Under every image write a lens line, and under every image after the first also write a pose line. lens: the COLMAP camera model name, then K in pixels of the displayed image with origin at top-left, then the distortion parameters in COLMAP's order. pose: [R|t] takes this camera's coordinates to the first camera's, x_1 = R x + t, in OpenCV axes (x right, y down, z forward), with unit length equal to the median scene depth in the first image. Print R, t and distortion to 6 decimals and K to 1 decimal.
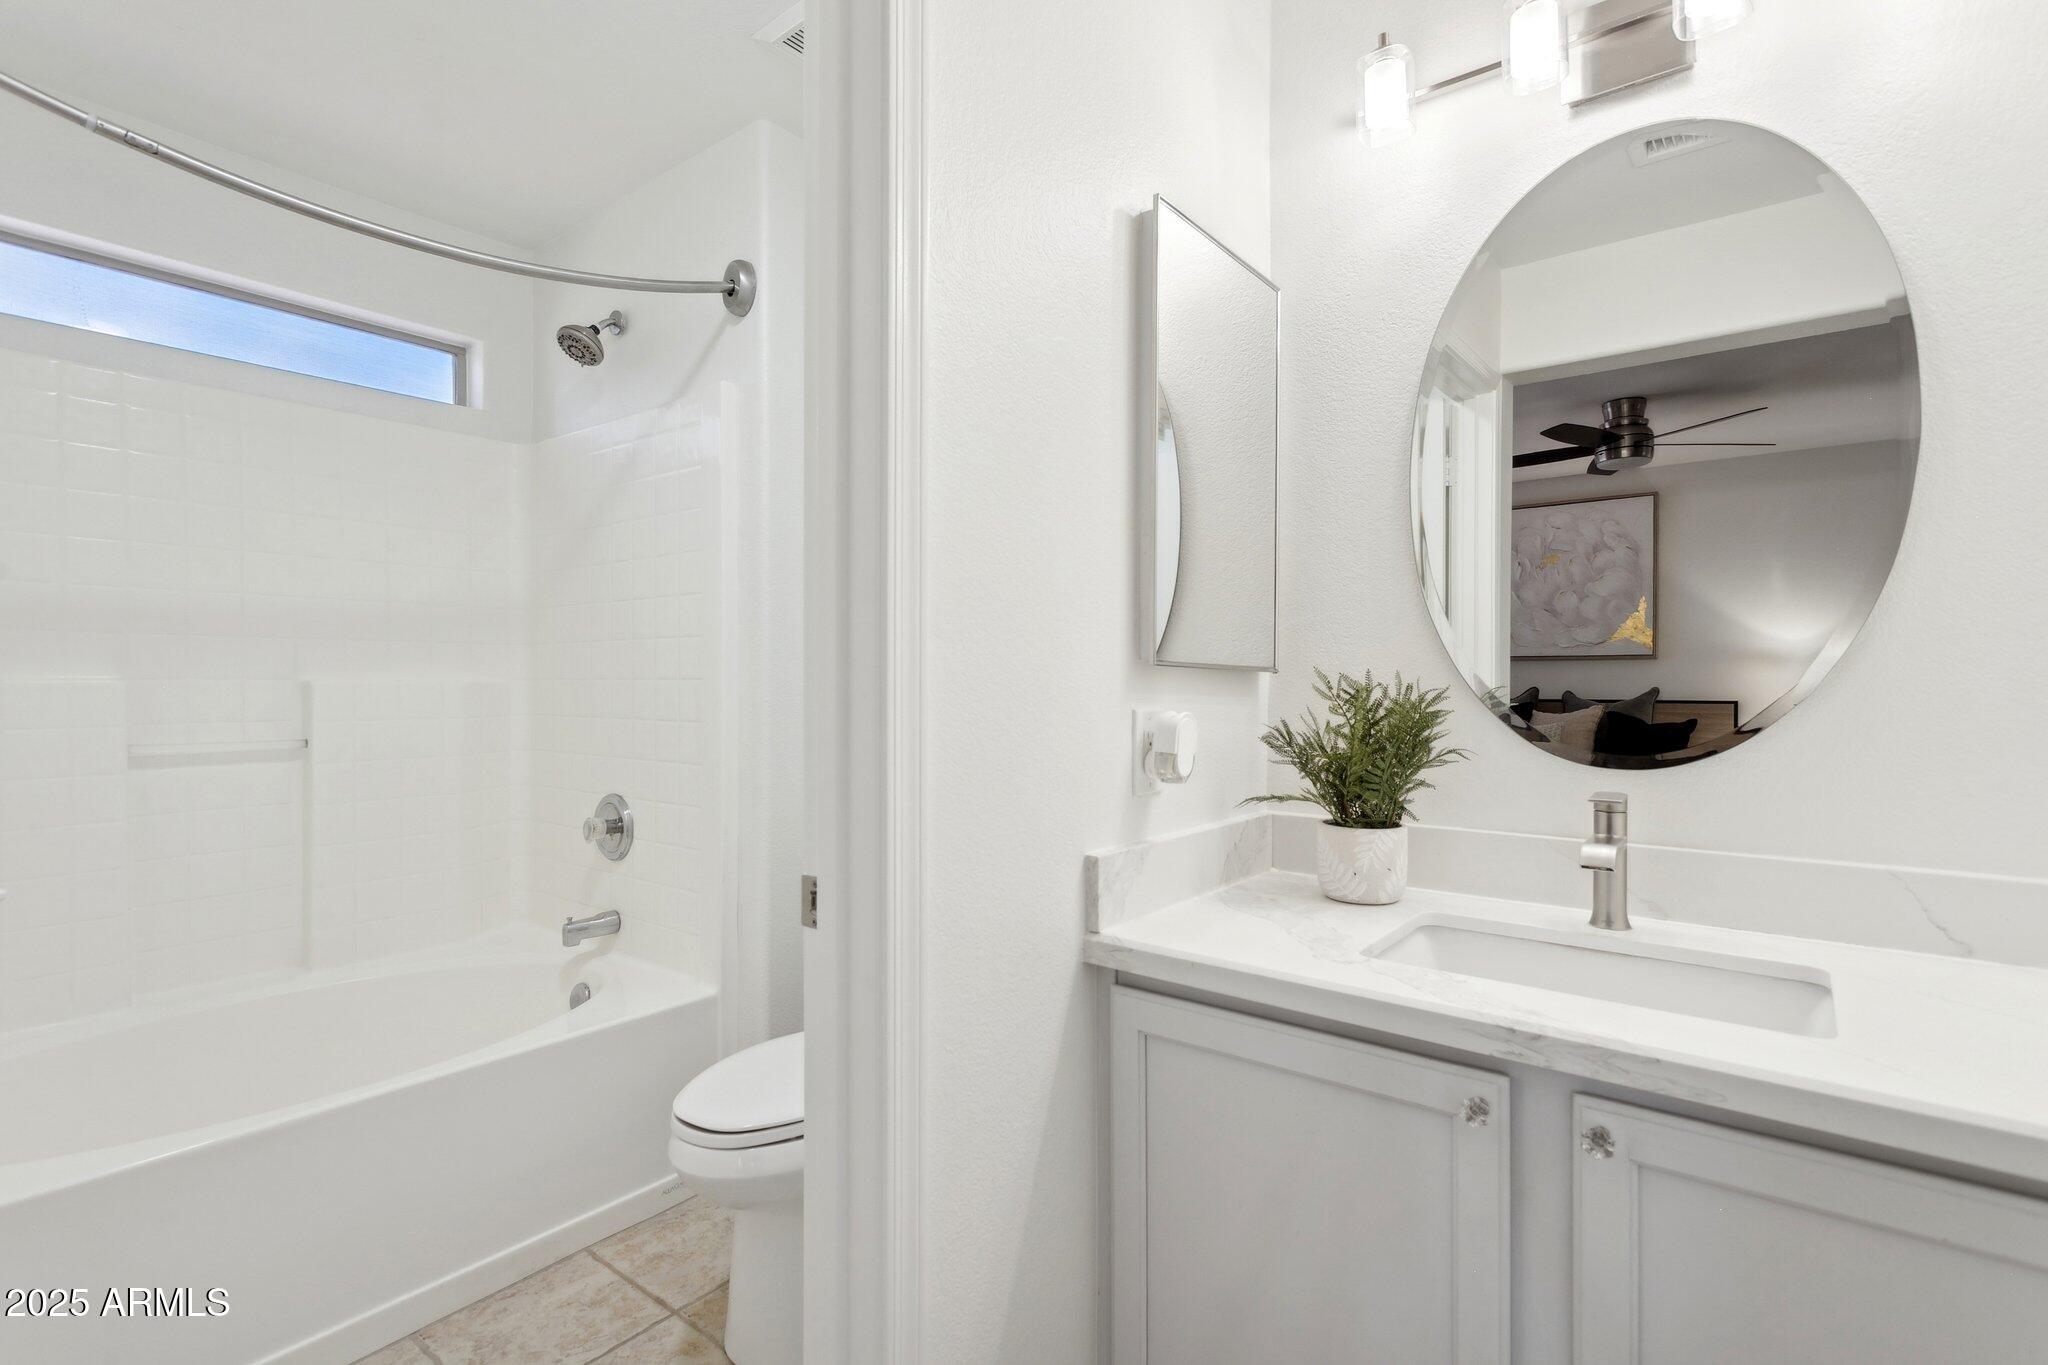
lens RADIAL K [[972.6, 0, 1014.8], [0, 972.6, 690.1], [0, 0, 1]] dist [-0.003487, 0.001317]
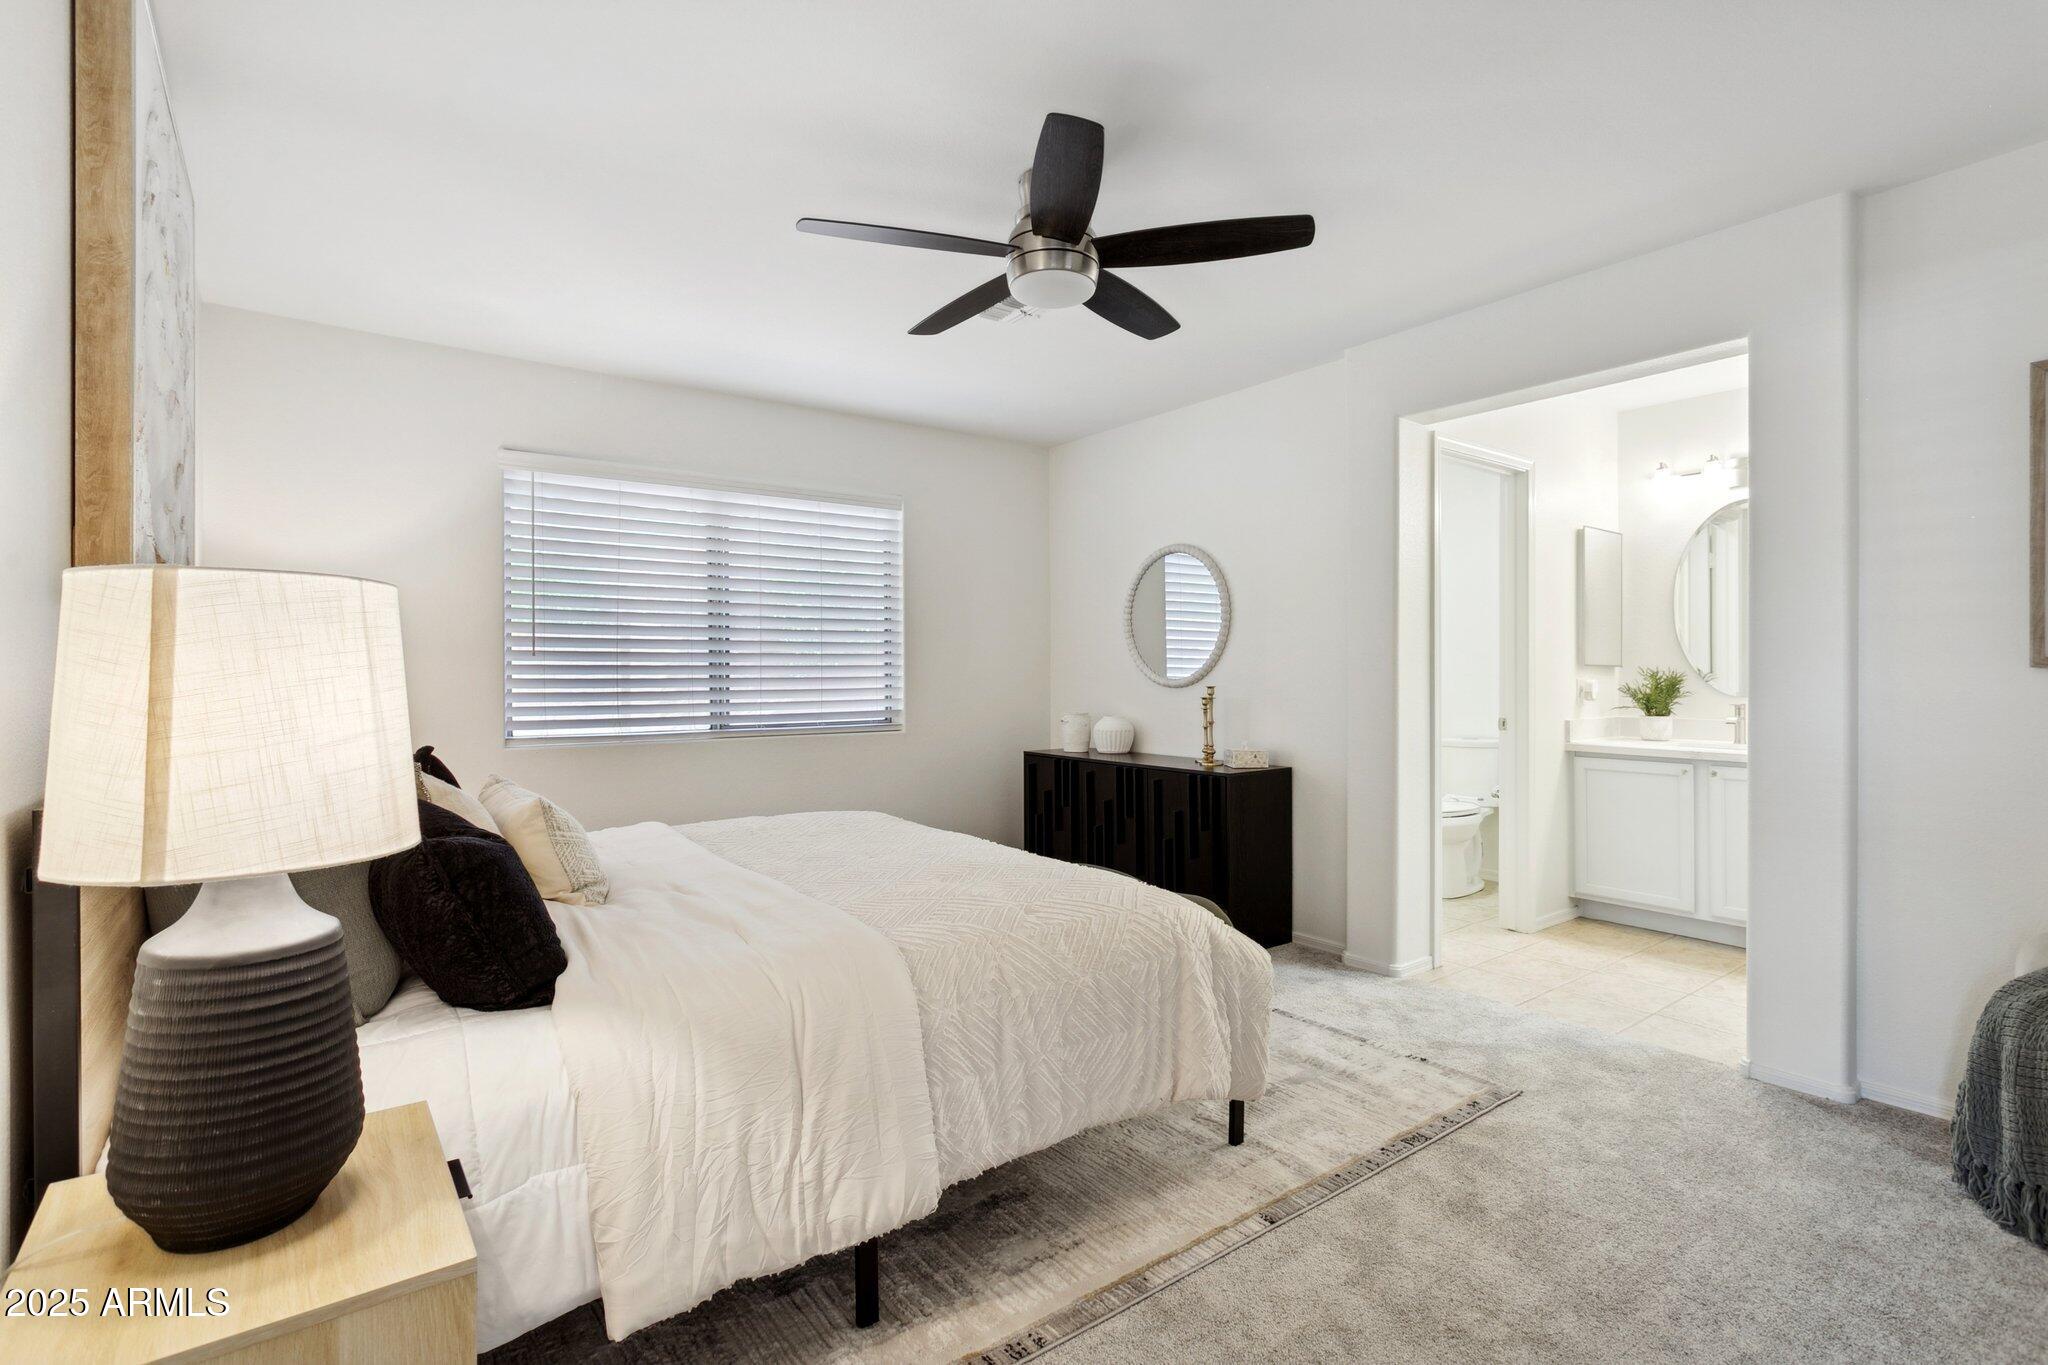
lens RADIAL K [[972.6, 0, 992.6], [0, 972.6, 675.5], [0, 0, 1]] dist [-0.003487, 0.001317]
pose [[0.963387, -0.002056, -0.268107, -0.864670], [0.003008, 0.999991, 0.003142, -0.008138], [0.268098, -0.003834, 0.963384, -2.596363]]
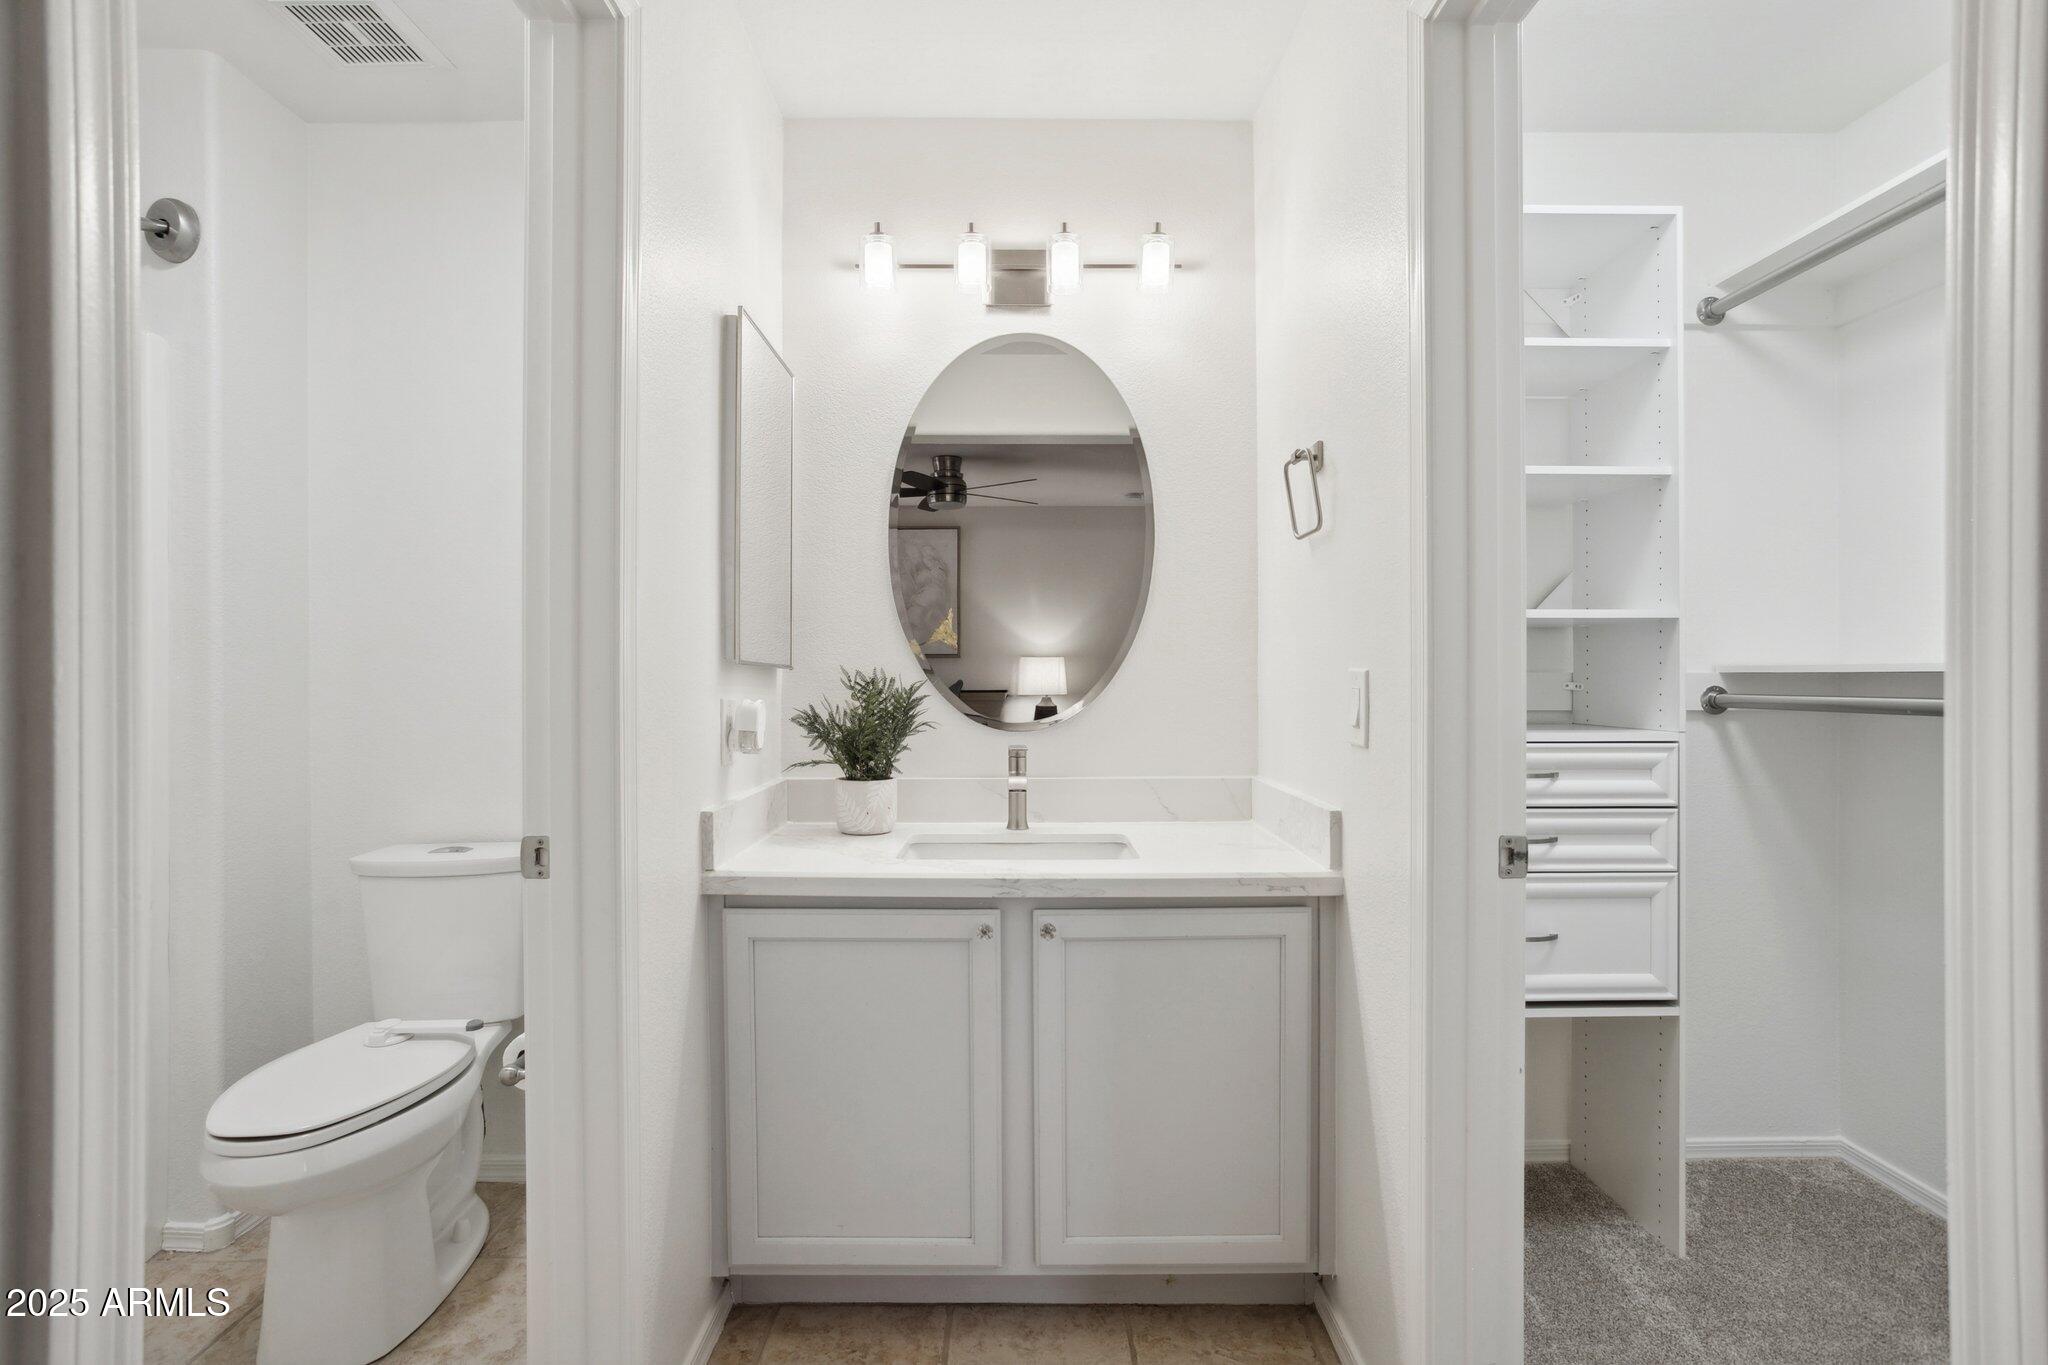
lens RADIAL K [[972.6, 0, 1021.4], [0, 972.6, 666.7], [0, 0, 1]] dist [-0.003487, 0.001317]
pose [[0.783443, 0.003479, 0.621454, -0.346755], [0.007640, 0.999855, -0.015228, 0.000474], [-0.621417, 0.016678, 0.783303, -0.242652]]
